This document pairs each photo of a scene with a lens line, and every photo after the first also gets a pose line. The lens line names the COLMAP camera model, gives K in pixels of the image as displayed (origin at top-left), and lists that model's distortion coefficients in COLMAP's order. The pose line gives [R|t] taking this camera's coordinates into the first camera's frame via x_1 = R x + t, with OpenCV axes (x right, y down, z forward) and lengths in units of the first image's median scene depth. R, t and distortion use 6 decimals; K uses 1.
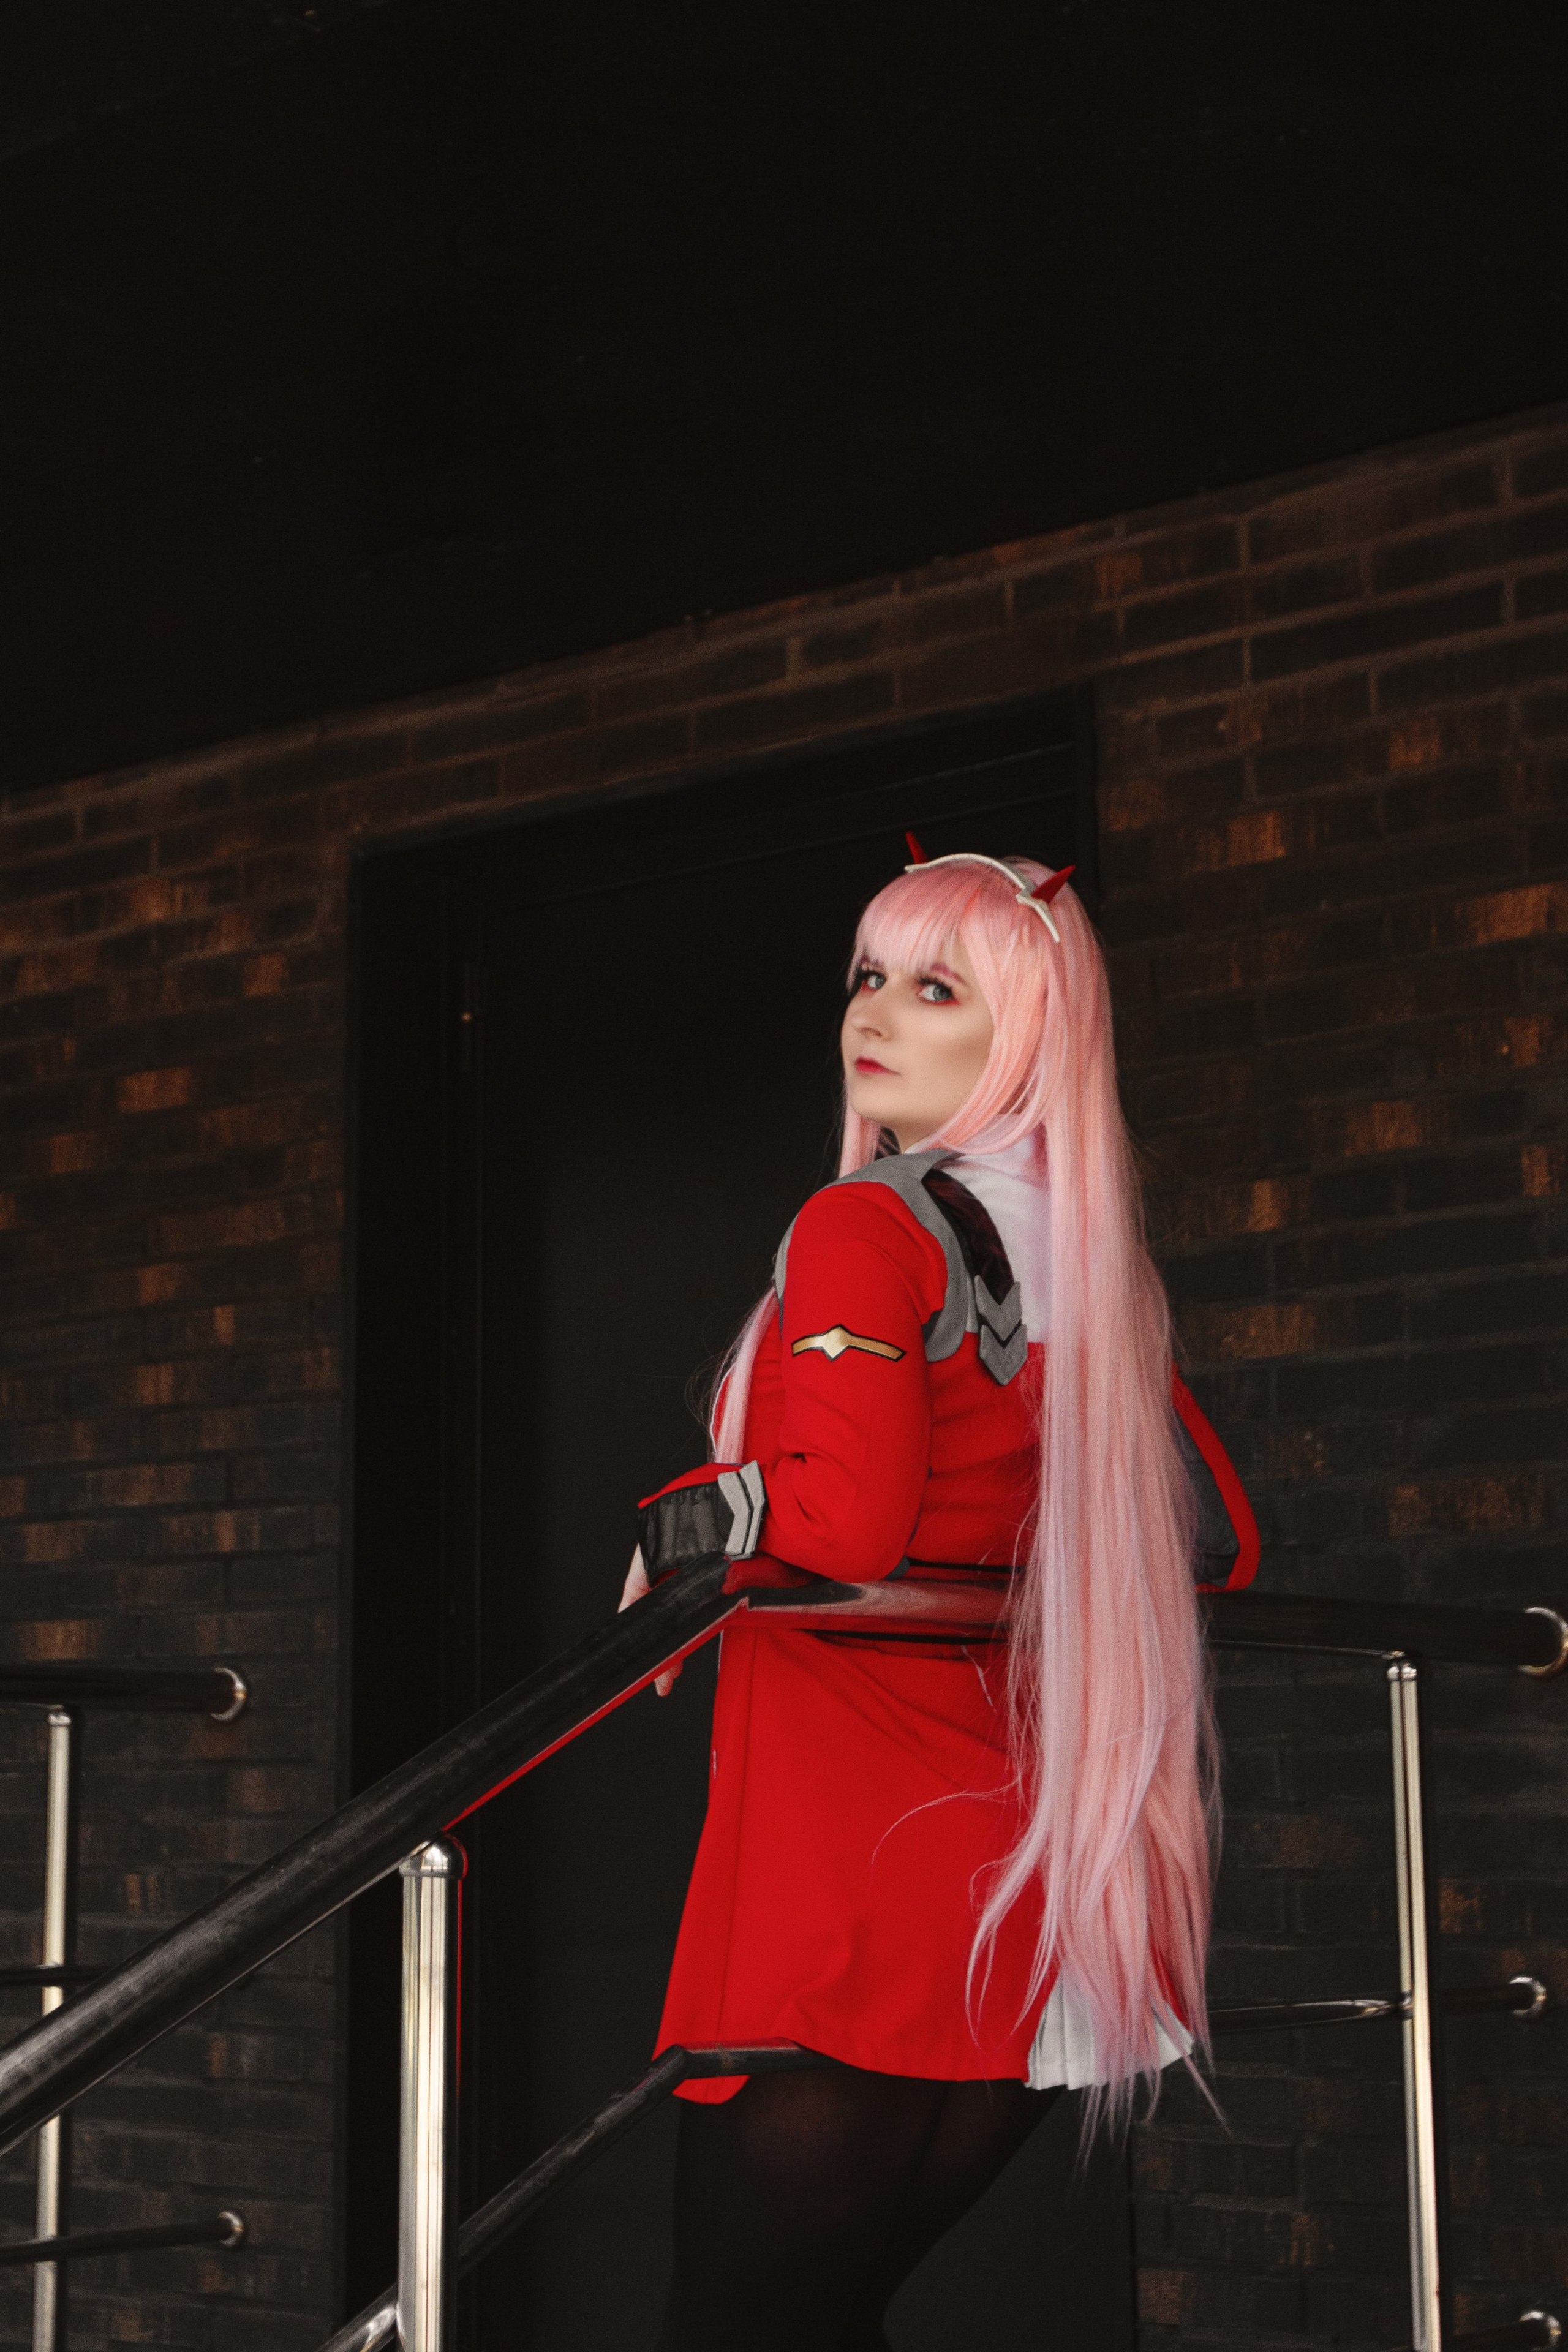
lens RADIAL K [[3365.0, 0, 784.0], [0, 3365.0, 1176.0], [0, 0, 1]] dist [0.003486, 0.027866]
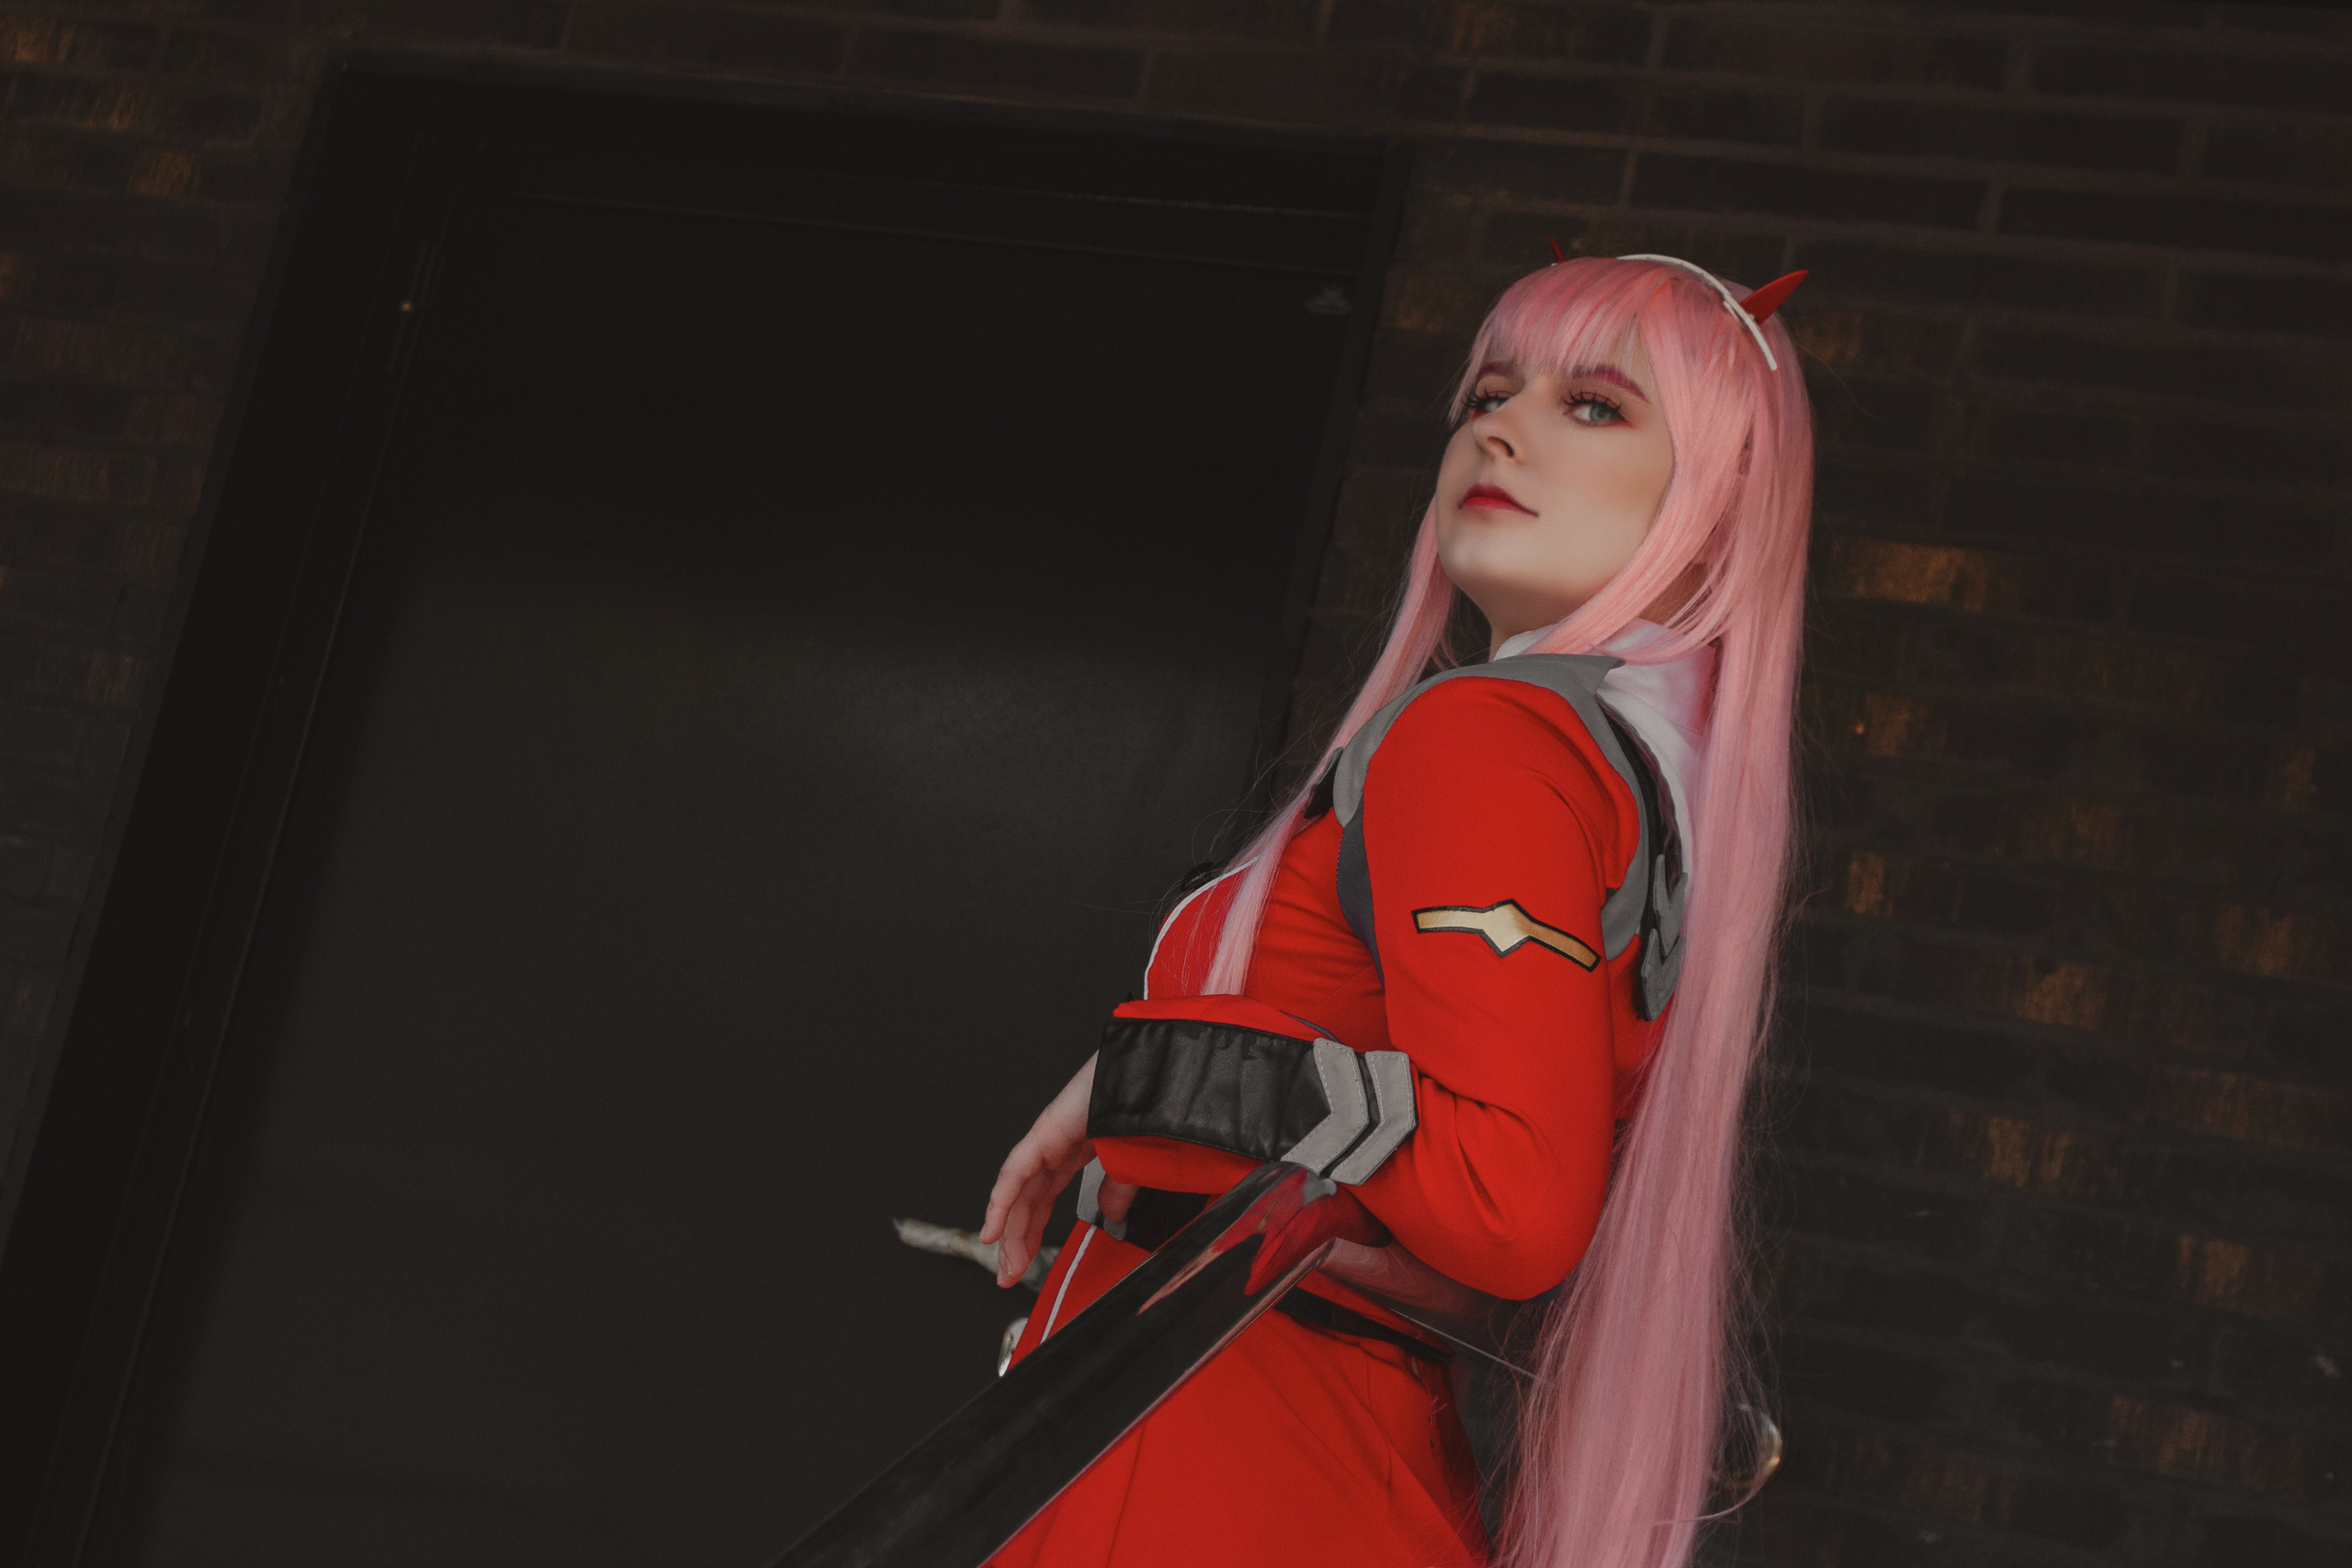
lens RADIAL K [[3364.7, 0, 1176.0], [0, 3364.7, 839.9], [0, 0, 1]] dist [0.003486, 0.027866]
pose [[0.922840, 0.278228, 0.266376, -0.139682], [-0.284717, 0.958498, -0.014765, 0.044683], [-0.259429, -0.062216, 0.963756, 0.242703]]
